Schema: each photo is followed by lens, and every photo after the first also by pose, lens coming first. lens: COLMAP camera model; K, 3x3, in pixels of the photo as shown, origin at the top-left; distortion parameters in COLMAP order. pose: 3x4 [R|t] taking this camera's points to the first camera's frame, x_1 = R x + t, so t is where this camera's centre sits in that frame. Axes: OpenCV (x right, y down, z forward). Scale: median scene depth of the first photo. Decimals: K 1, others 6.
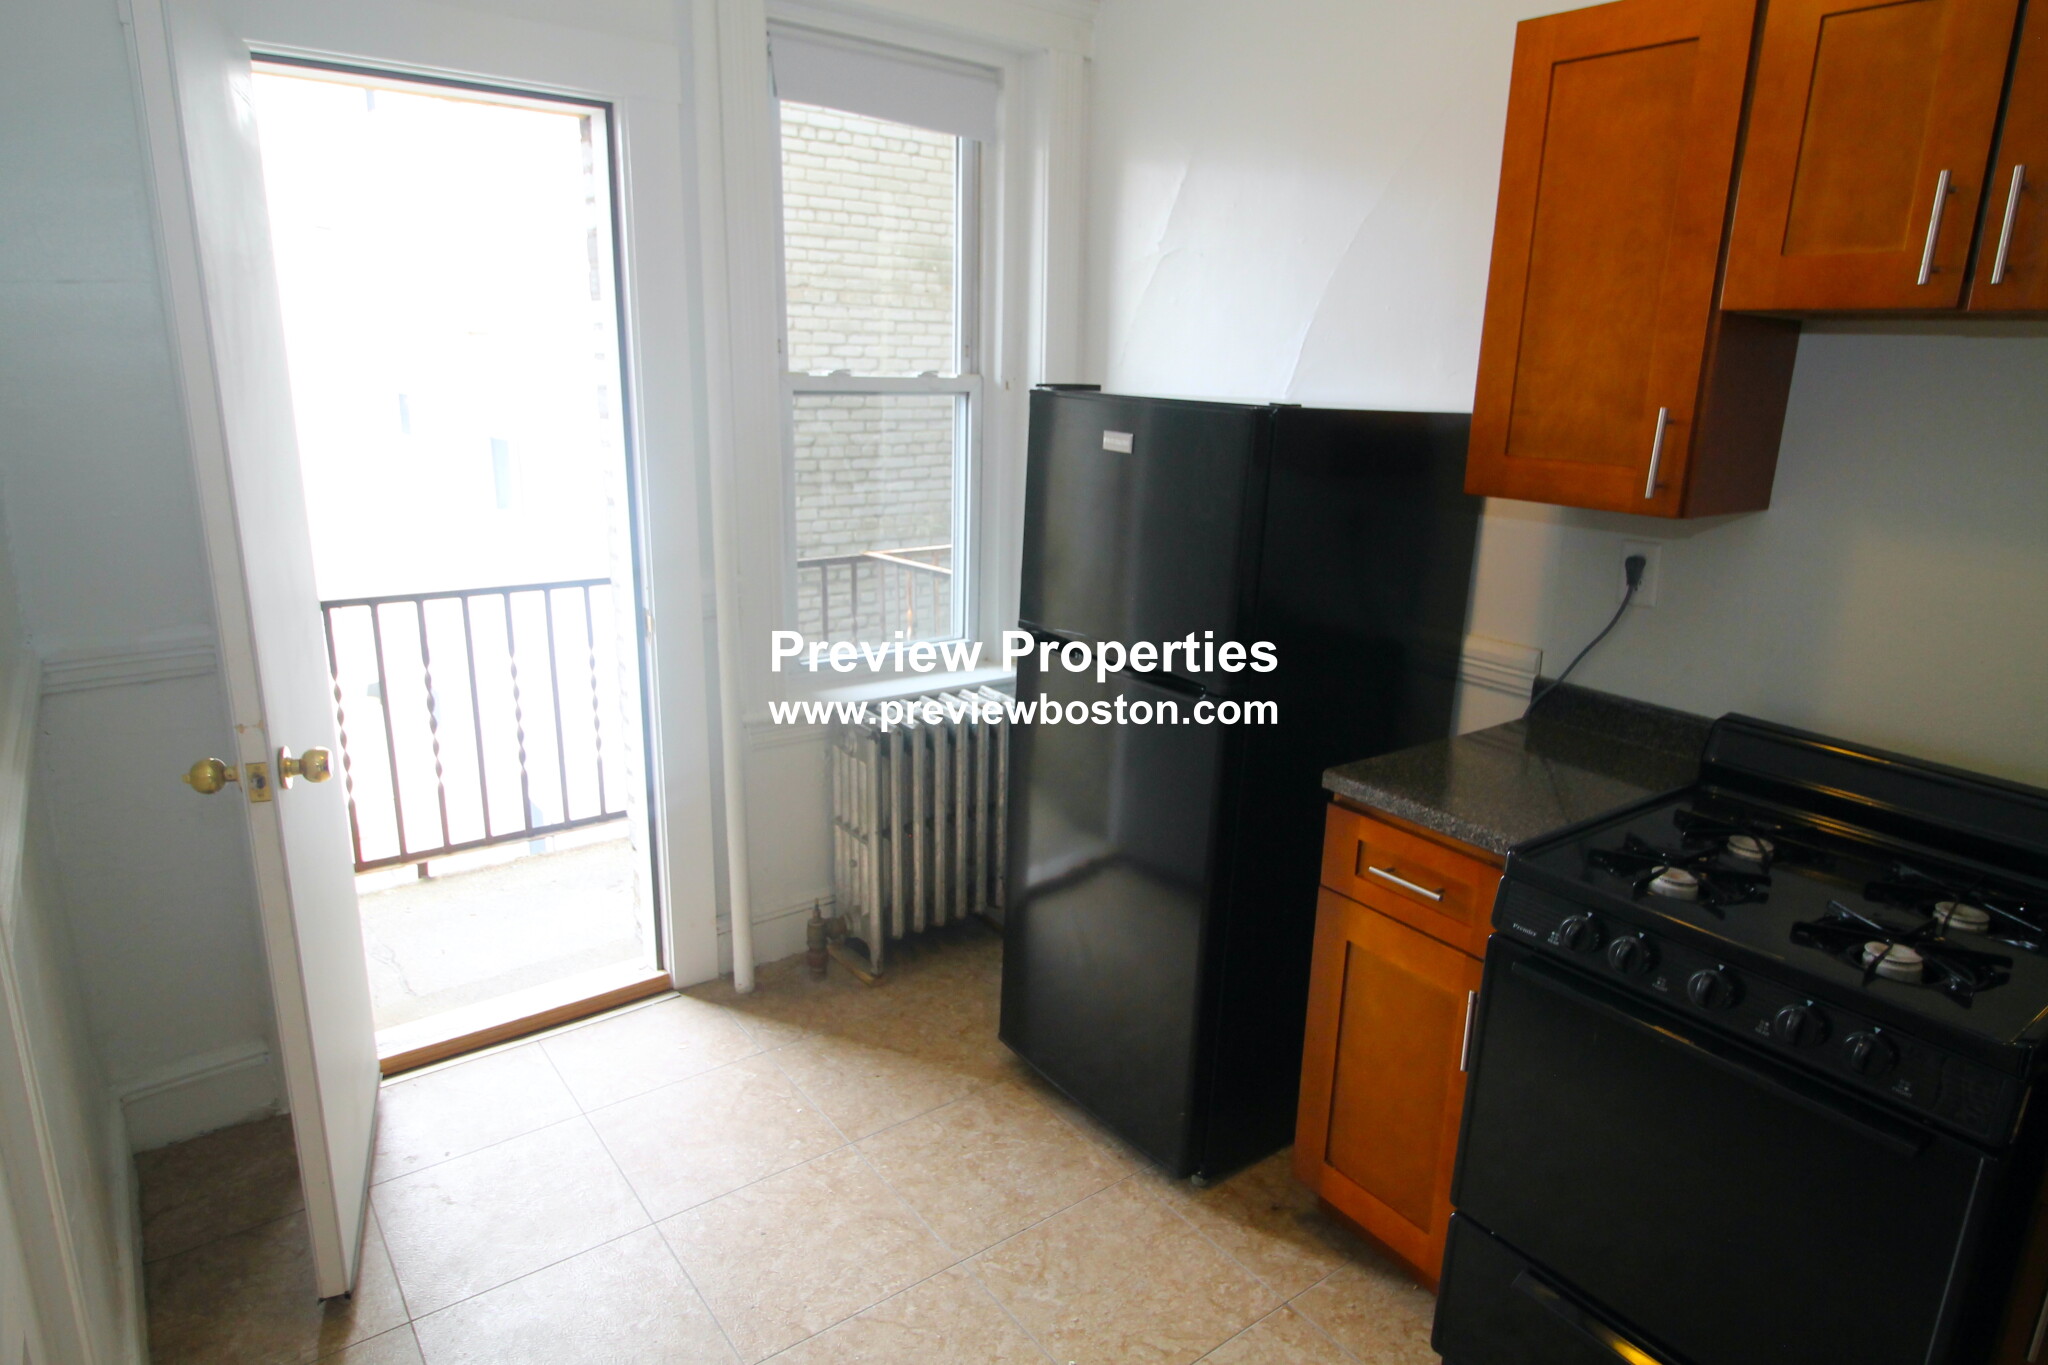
lens RADIAL K [[1194.2, 0, 1038.4], [0, 1194.2, 672.6], [0, 0, 1]] dist [-0.010808, -0.002043]
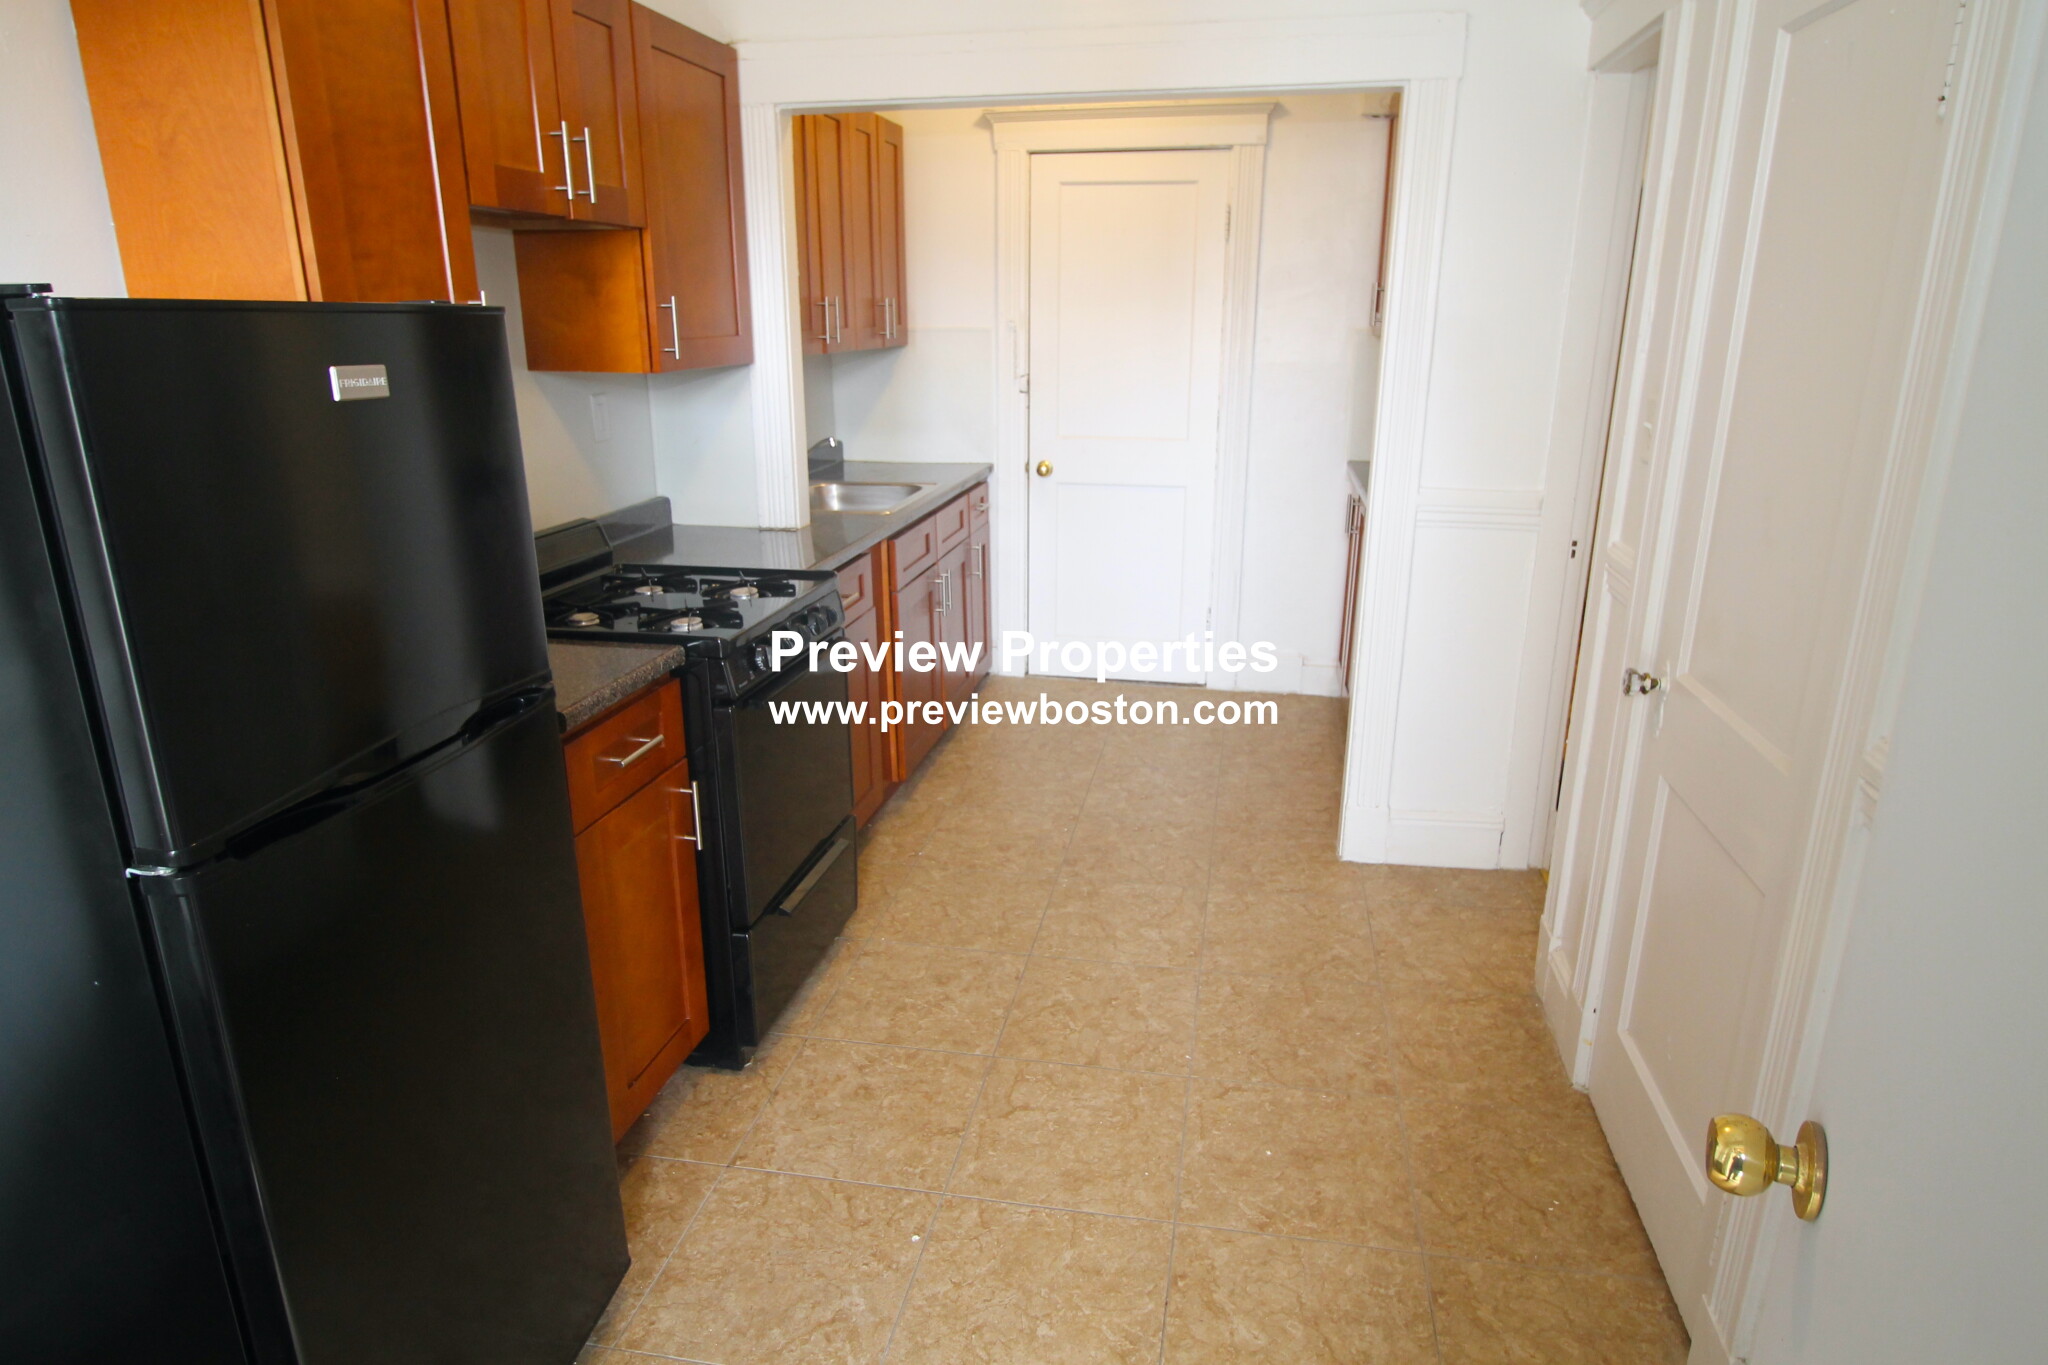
lens RADIAL K [[1238.6, 0, 1024.0], [0, 1238.6, 682.5], [0, 0, 1]] dist [-0.000150, -0.000197]
pose [[-0.674324, -0.245244, 0.696522, -0.661334], [0.165380, 0.869124, 0.466126, -0.327178], [-0.719679, 0.429510, -0.545512, 1.290516]]
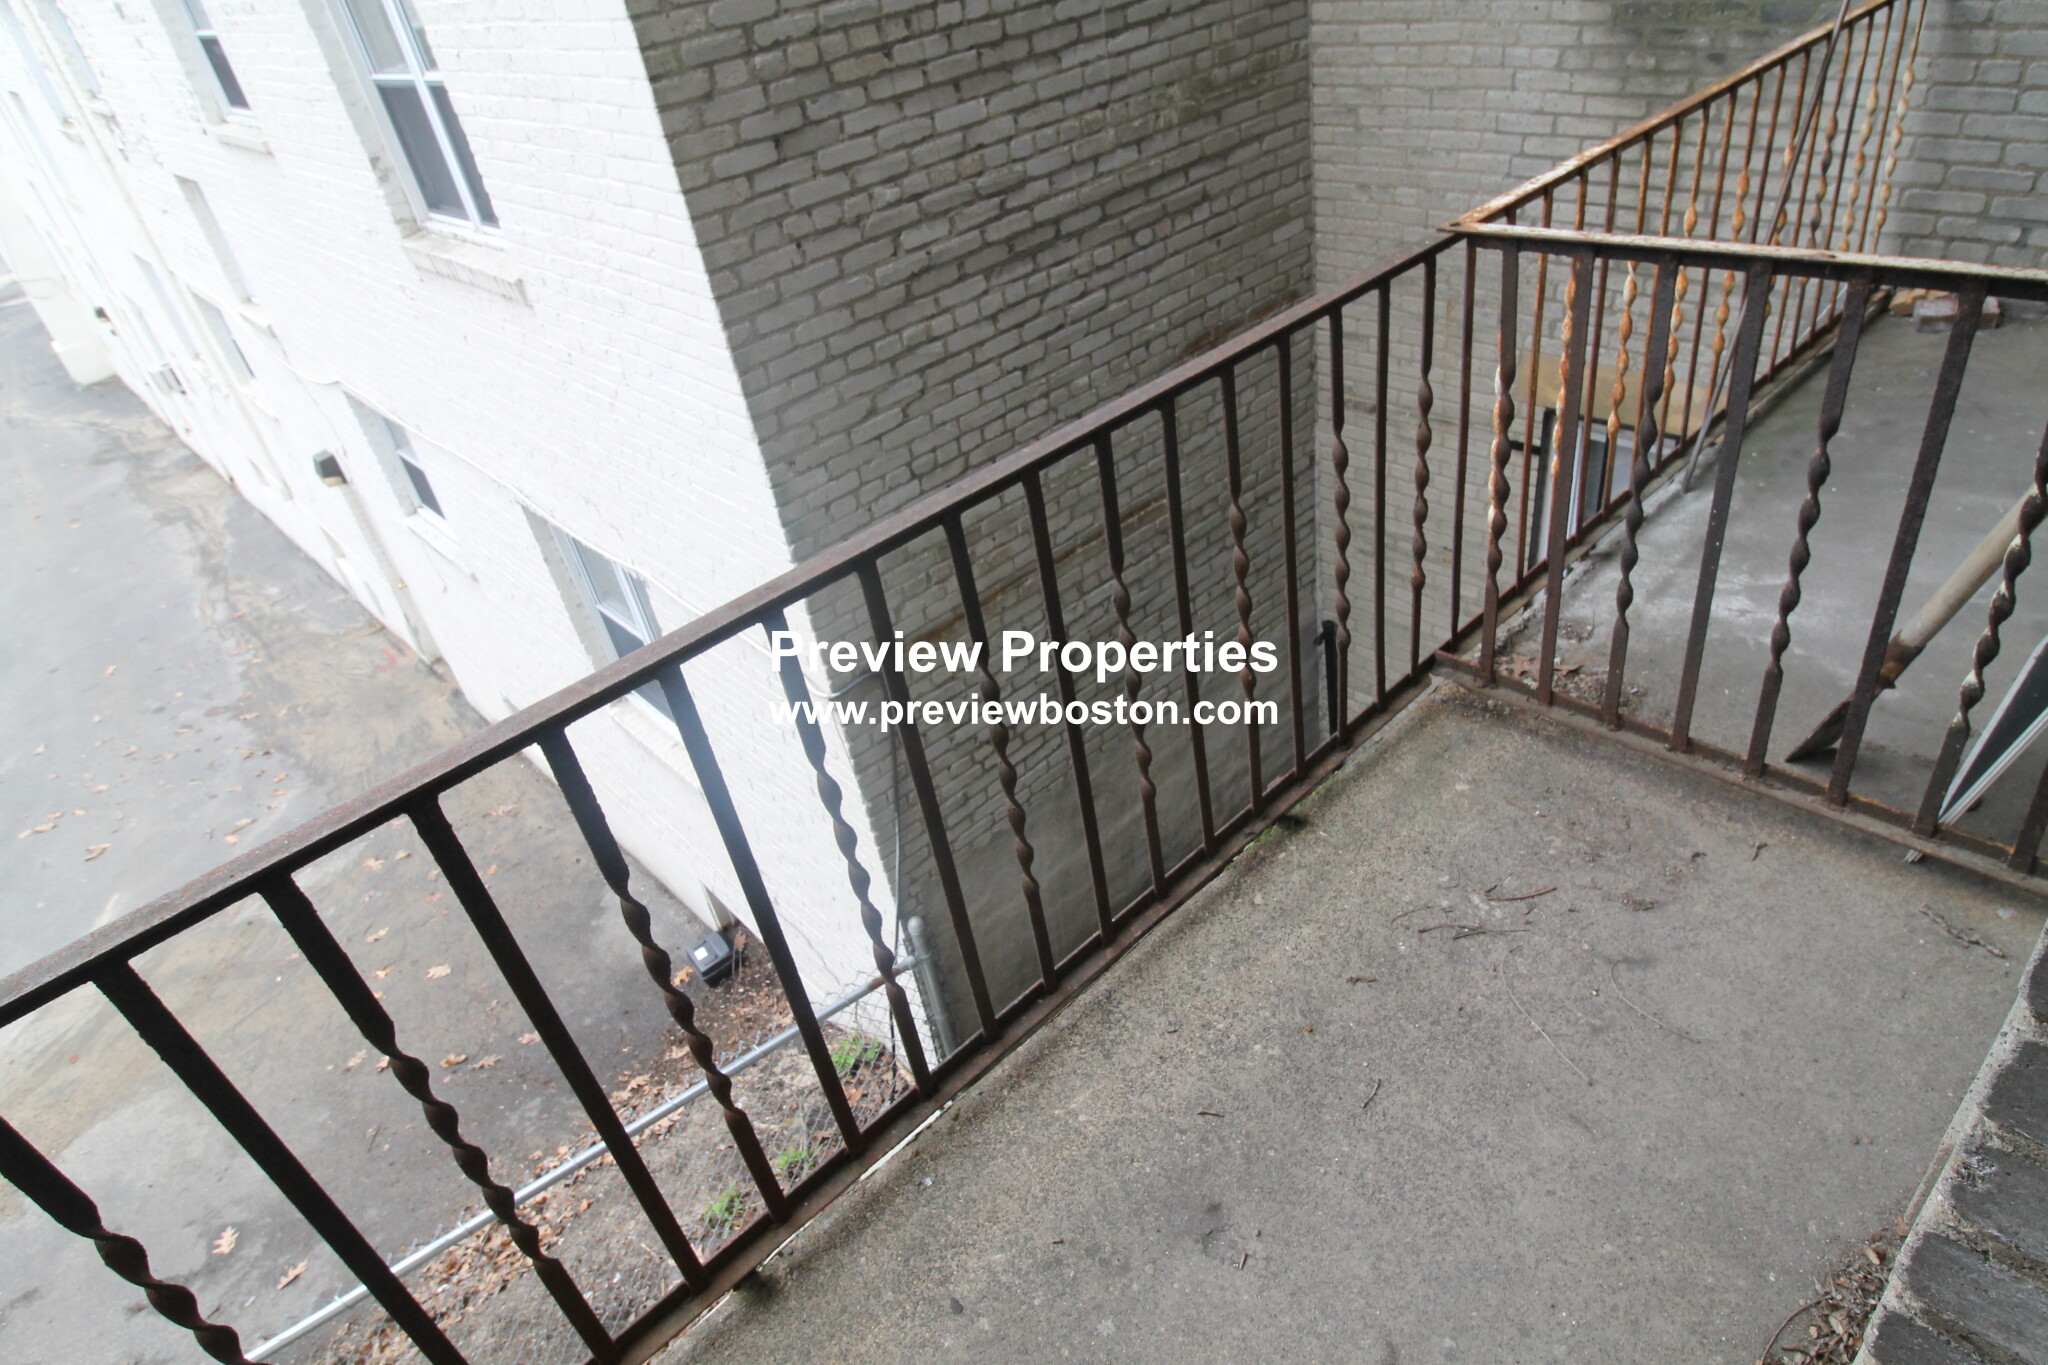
lens RADIAL K [[1194.2, 0, 1038.4], [0, 1194.2, 672.6], [0, 0, 1]] dist [-0.010808, -0.002043]
pose [[0.978249, -0.206447, -0.020208, -0.207742], [0.201521, 0.922750, 0.328515, -0.075304], [-0.049174, -0.325441, 0.944283, 0.383287]]
